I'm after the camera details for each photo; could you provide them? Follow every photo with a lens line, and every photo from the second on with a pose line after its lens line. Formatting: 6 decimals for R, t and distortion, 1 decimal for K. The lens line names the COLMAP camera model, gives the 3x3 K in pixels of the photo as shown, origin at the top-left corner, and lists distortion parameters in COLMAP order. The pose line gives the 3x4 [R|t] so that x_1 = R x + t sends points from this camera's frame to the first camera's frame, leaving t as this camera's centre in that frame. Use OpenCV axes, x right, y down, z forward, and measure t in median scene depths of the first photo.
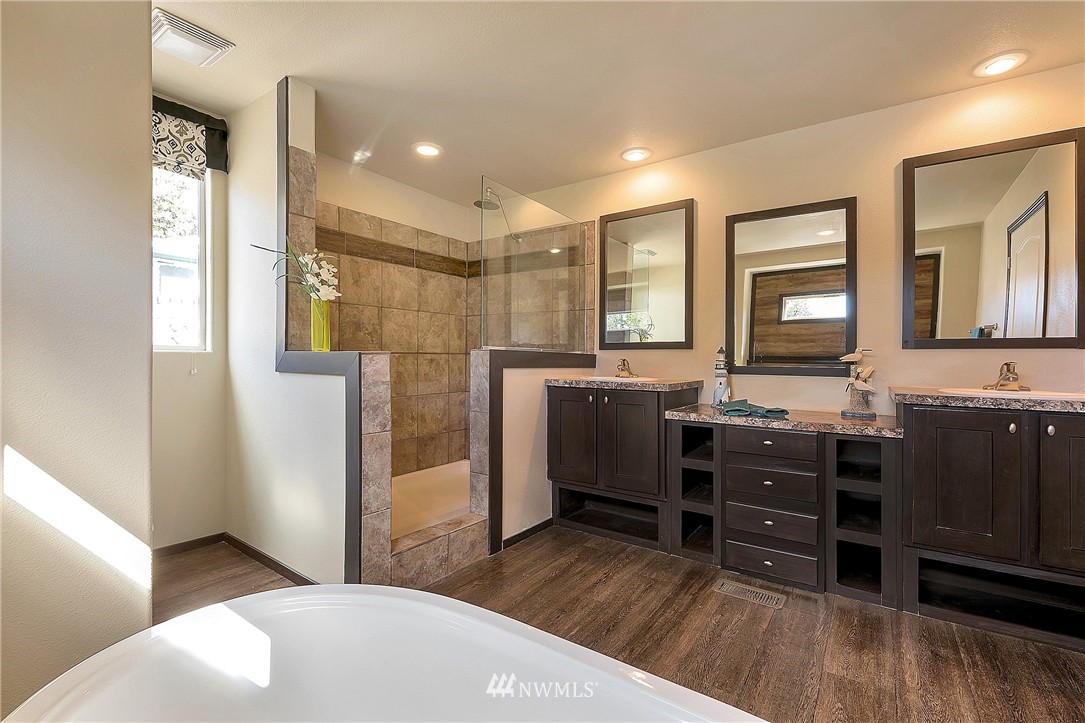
lens RADIAL K [[489.0, 0, 518.2], [0, 489.0, 358.0], [0, 0, 1]] dist [-0.015611, -0.002710]
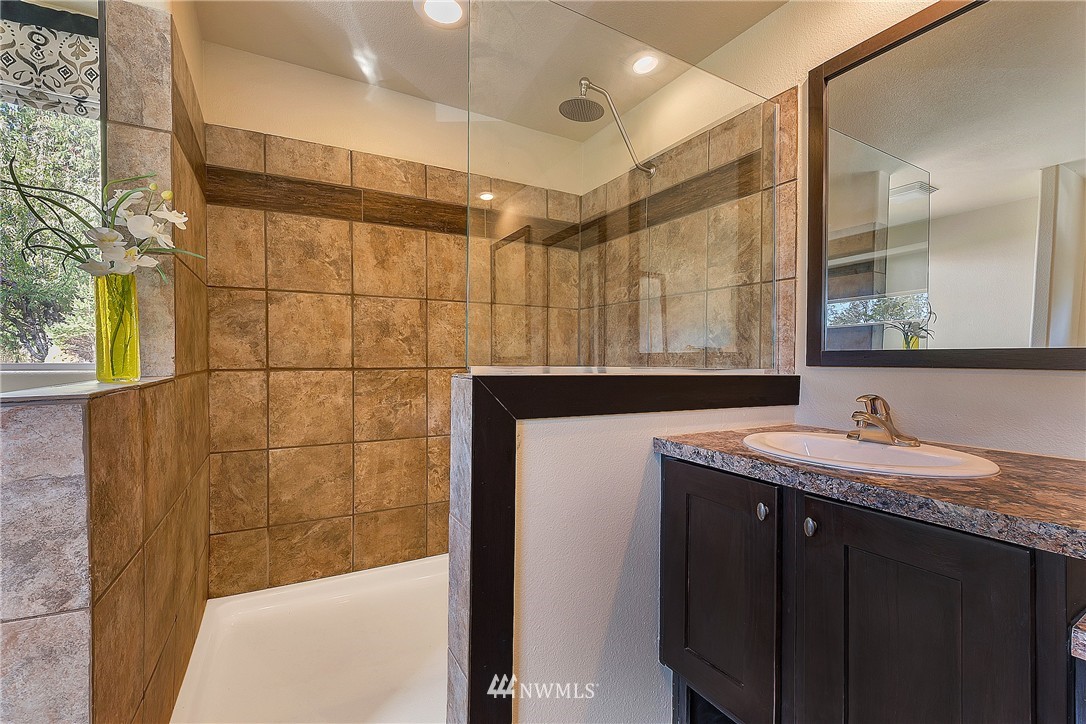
lens RADIAL K [[447.8, 0, 533.7], [0, 447.8, 362.5], [0, 0, 1]] dist [-0.018886, -0.000681]
pose [[0.905623, 0.002097, -0.424080, 0.126241], [0.001818, 0.999959, 0.008826, -0.027244], [0.424081, -0.008764, 0.905582, 0.591936]]
